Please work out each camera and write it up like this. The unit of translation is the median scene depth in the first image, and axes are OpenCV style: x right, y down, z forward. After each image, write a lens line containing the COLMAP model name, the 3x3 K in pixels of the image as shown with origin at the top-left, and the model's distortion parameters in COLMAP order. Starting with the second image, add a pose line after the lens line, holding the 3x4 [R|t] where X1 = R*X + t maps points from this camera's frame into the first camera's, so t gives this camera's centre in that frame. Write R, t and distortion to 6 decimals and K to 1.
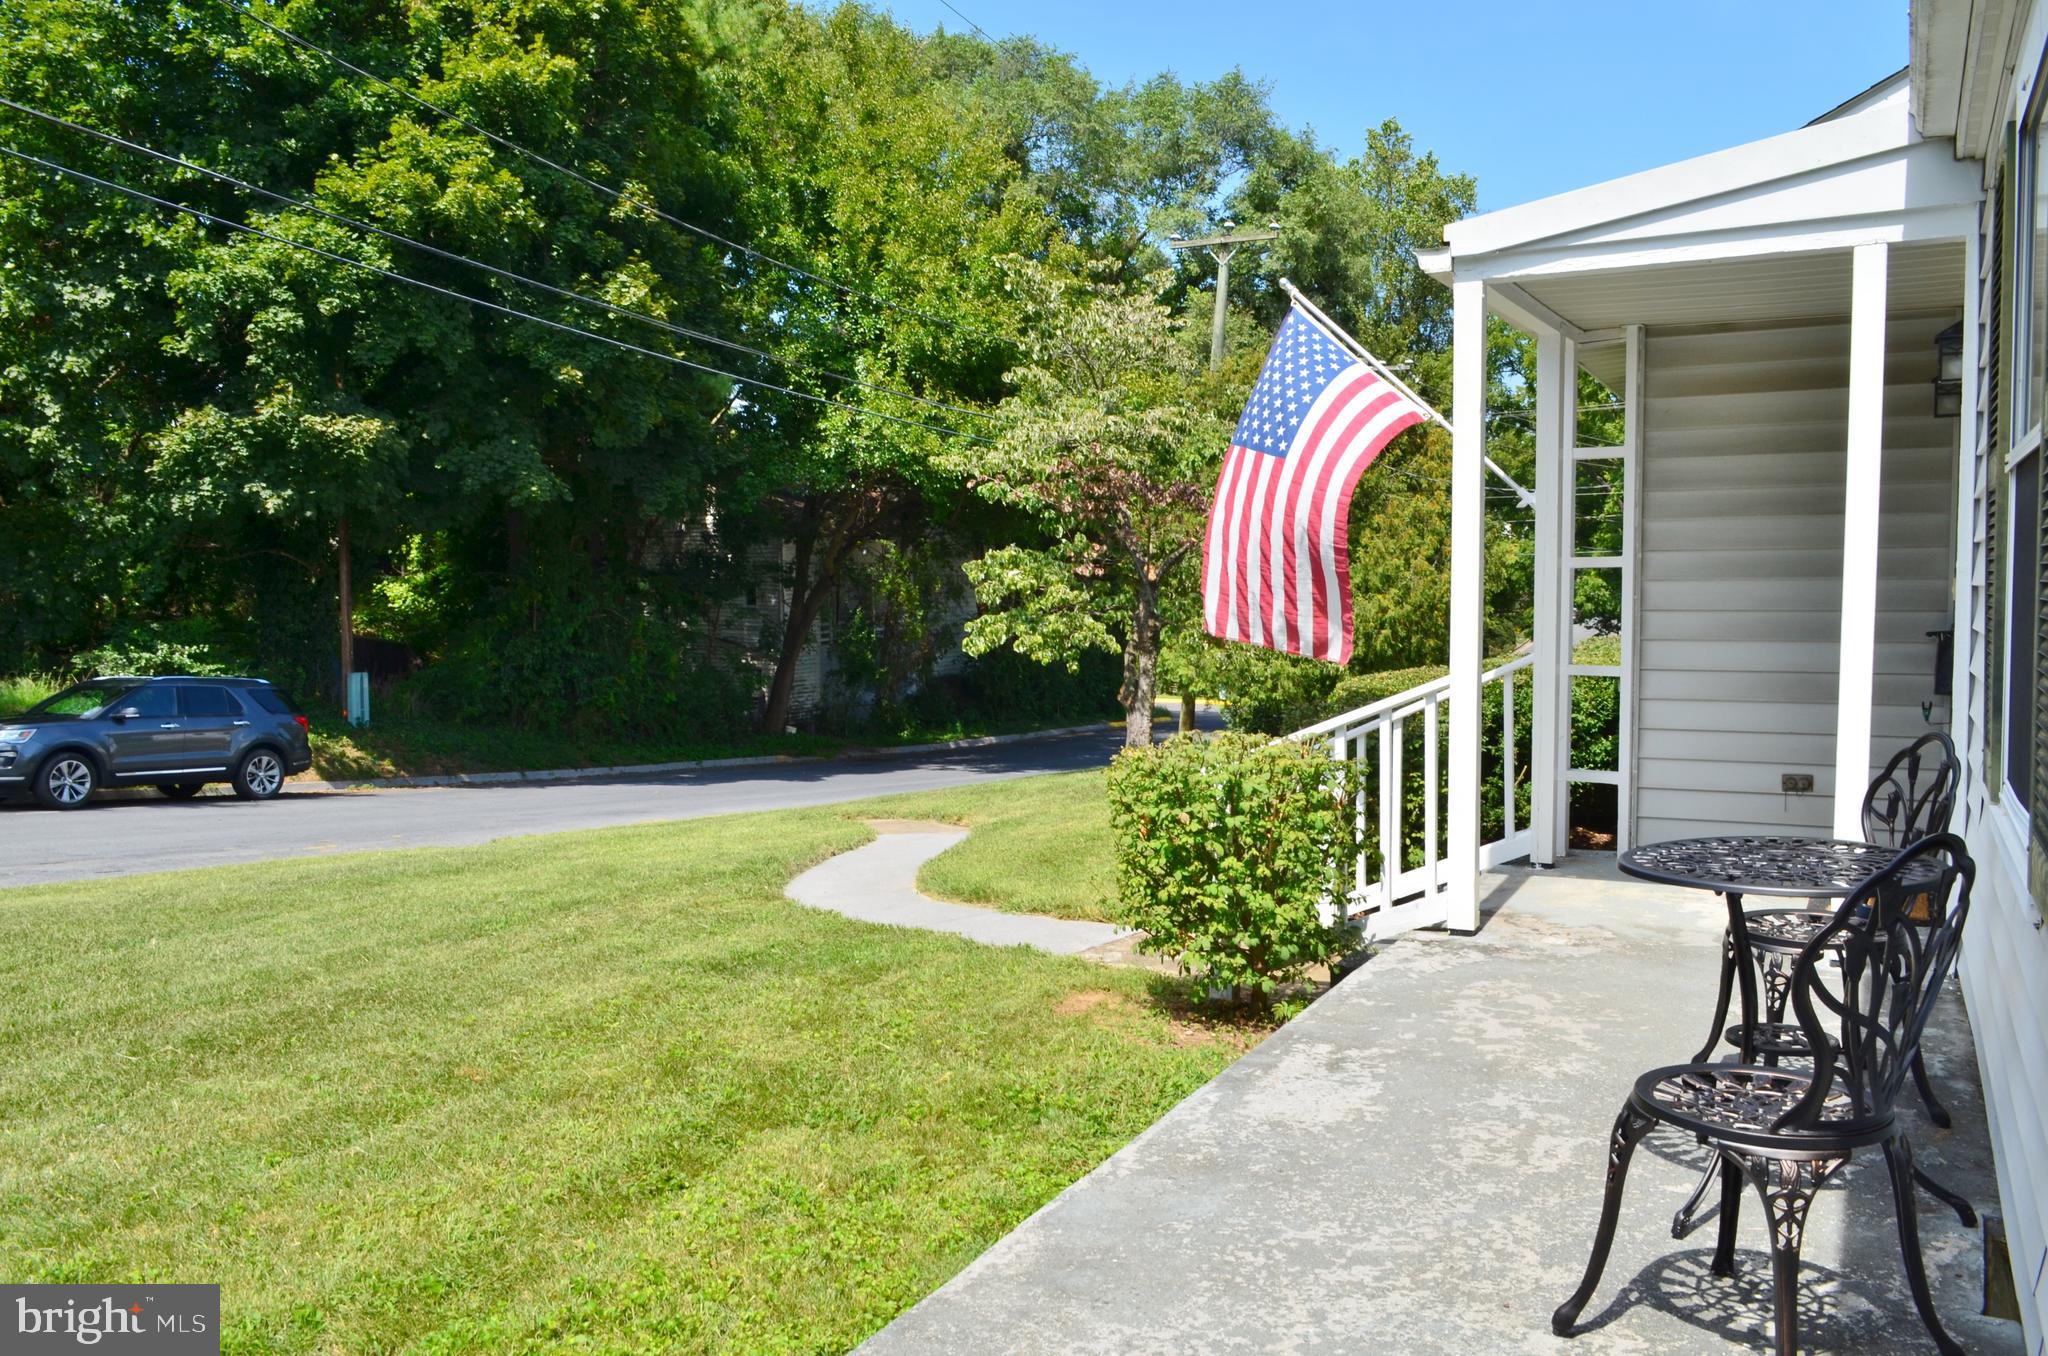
lens RADIAL K [[1613.6, 0, 1032.8], [0, 1613.6, 767.9], [0, 0, 1]] dist [0.076858, 0.000387]
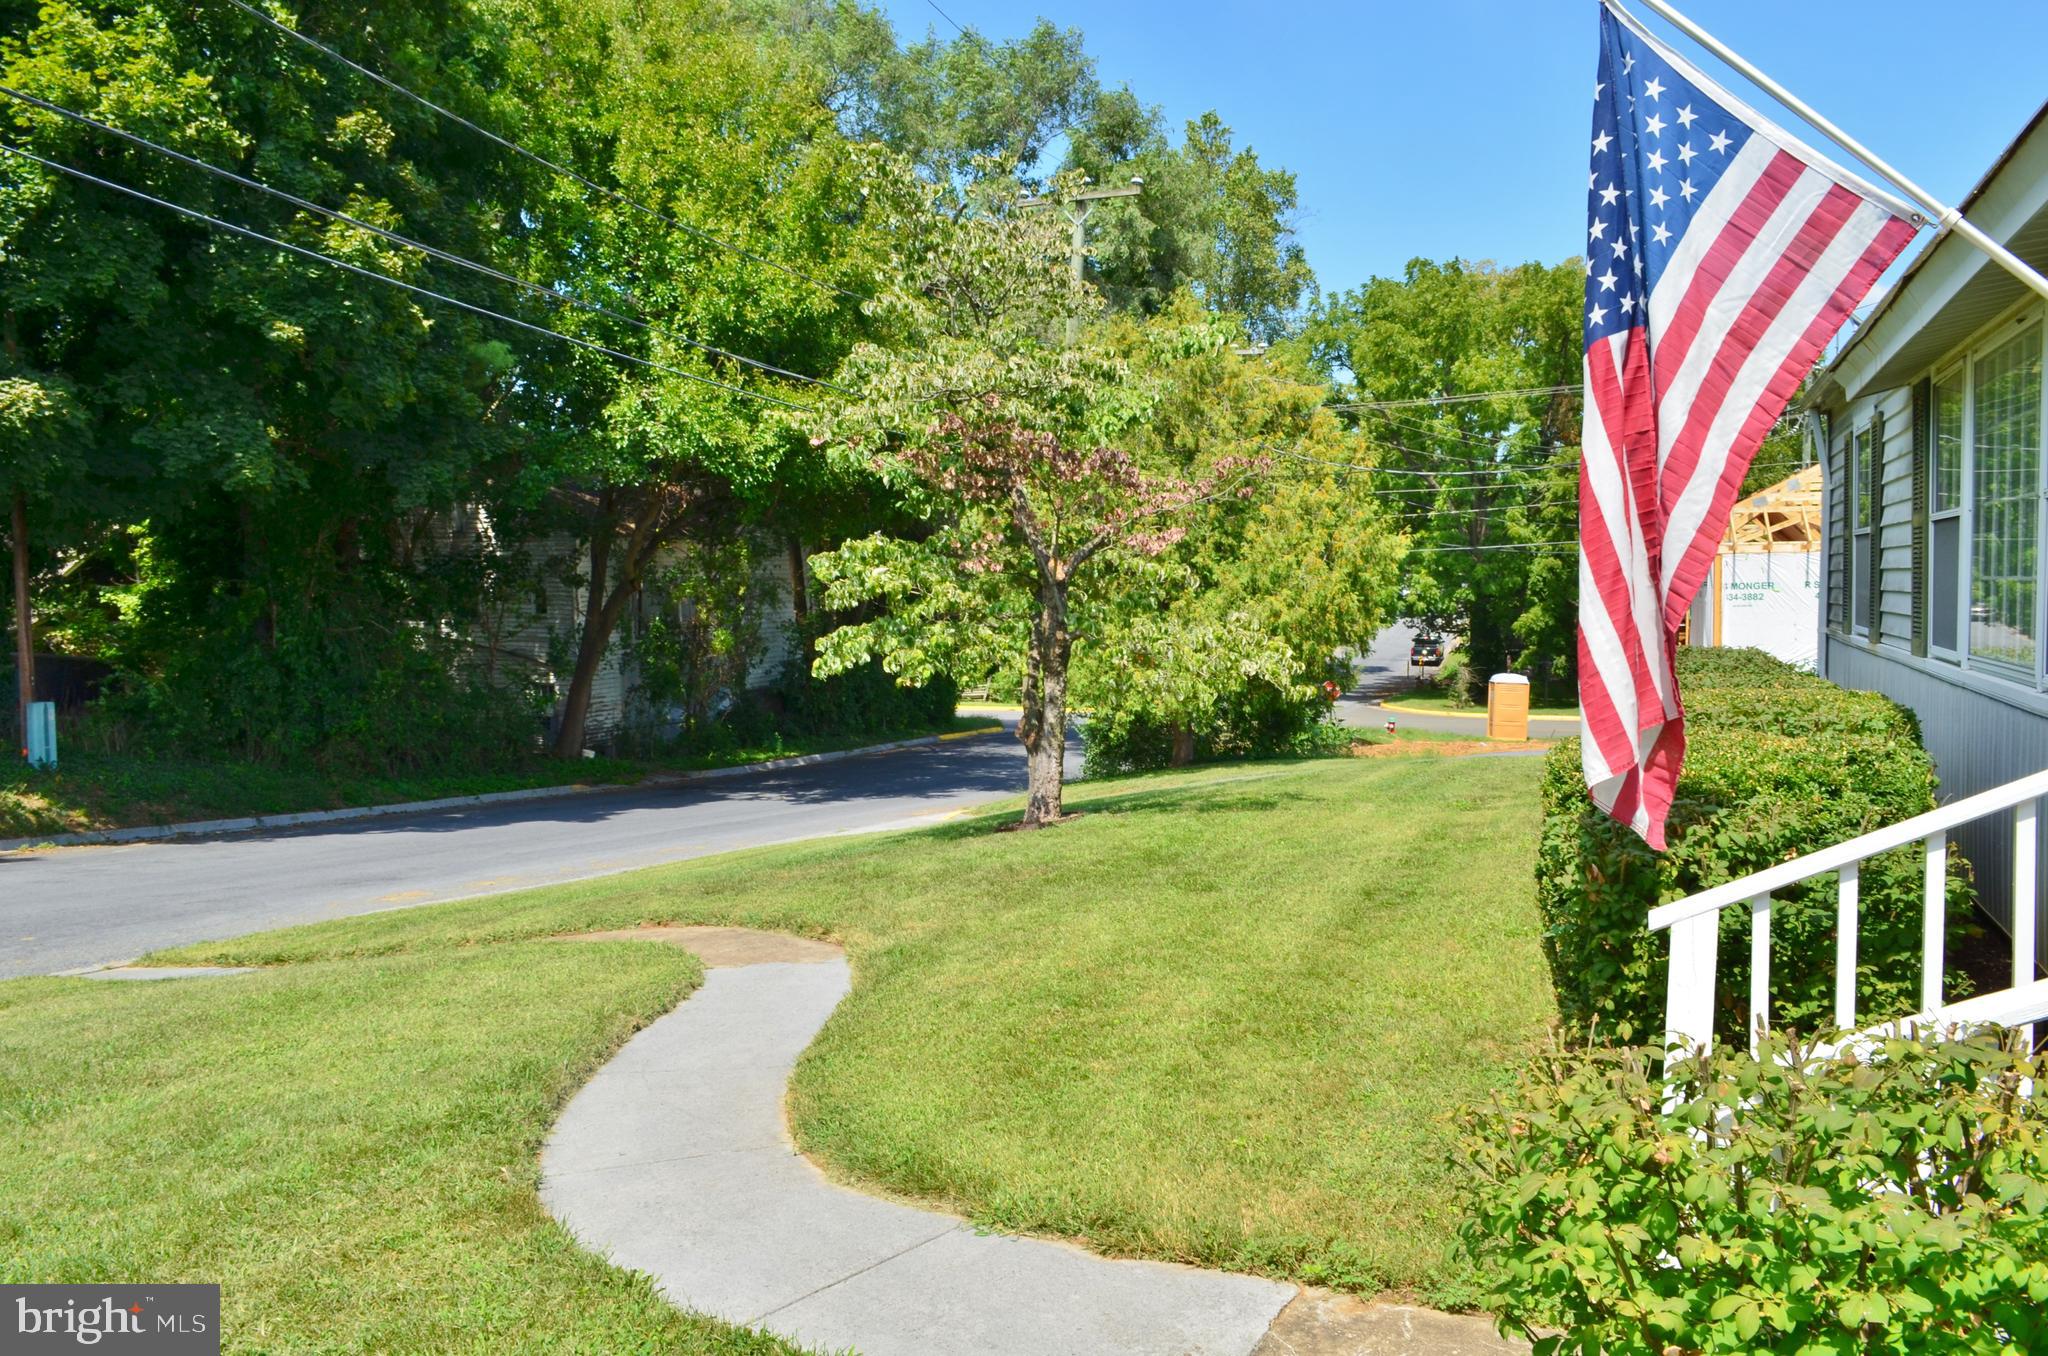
lens RADIAL K [[1581.1, 0, 1028.8], [0, 1581.1, 755.2], [0, 0, 1]] dist [0.004215, 0.001164]
pose [[0.991832, -0.021899, 0.125656, -0.022921], [0.022832, 0.999721, -0.005986, -0.018500], [-0.125490, 0.008807, 0.992056, 0.167458]]
